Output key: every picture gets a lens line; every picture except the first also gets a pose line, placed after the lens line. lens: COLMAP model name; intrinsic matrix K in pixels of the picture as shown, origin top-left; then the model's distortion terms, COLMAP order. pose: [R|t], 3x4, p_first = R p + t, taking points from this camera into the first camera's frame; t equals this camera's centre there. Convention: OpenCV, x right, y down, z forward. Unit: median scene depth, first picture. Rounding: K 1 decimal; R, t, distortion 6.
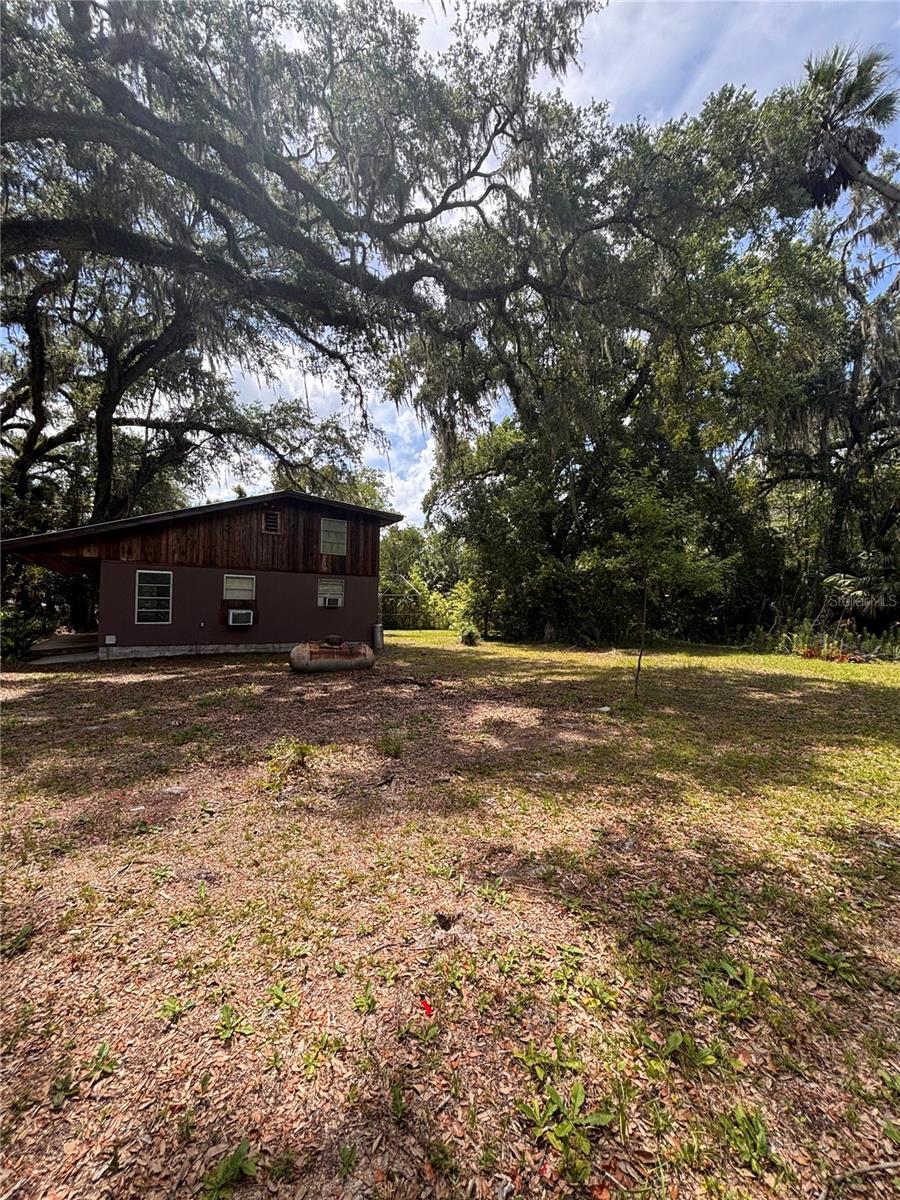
lens RADIAL K [[482.6, 0, 456.8], [0, 482.6, 598.3], [0, 0, 1]] dist [0.002841, -0.000281]
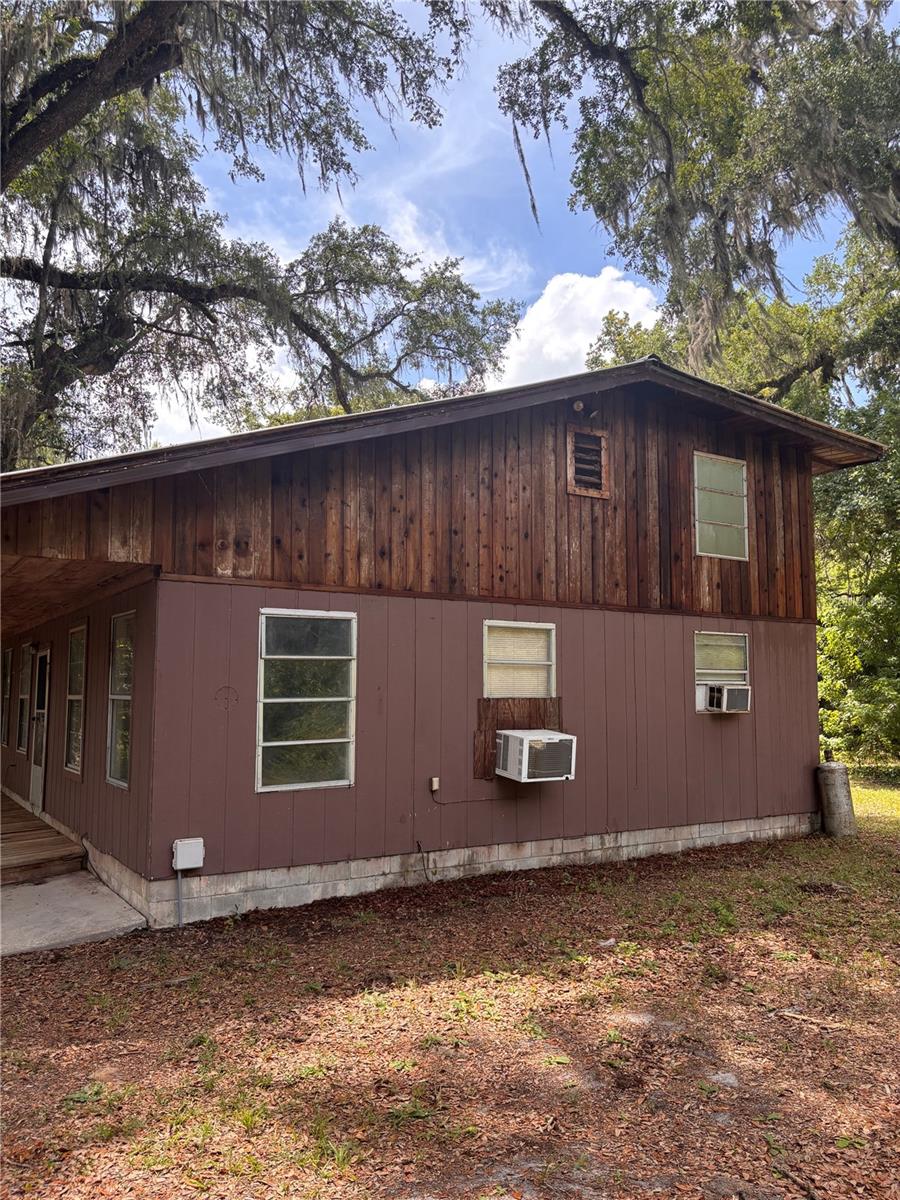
lens RADIAL K [[903.5, 0, 446.4], [0, 903.5, 600.0], [0, 0, 1]] dist [0.020917, 0.001457]
pose [[0.999556, -0.024763, 0.016559, -0.496251], [0.026159, 0.995578, -0.090219, -0.008910], [-0.014251, 0.090612, 0.995784, 0.392587]]
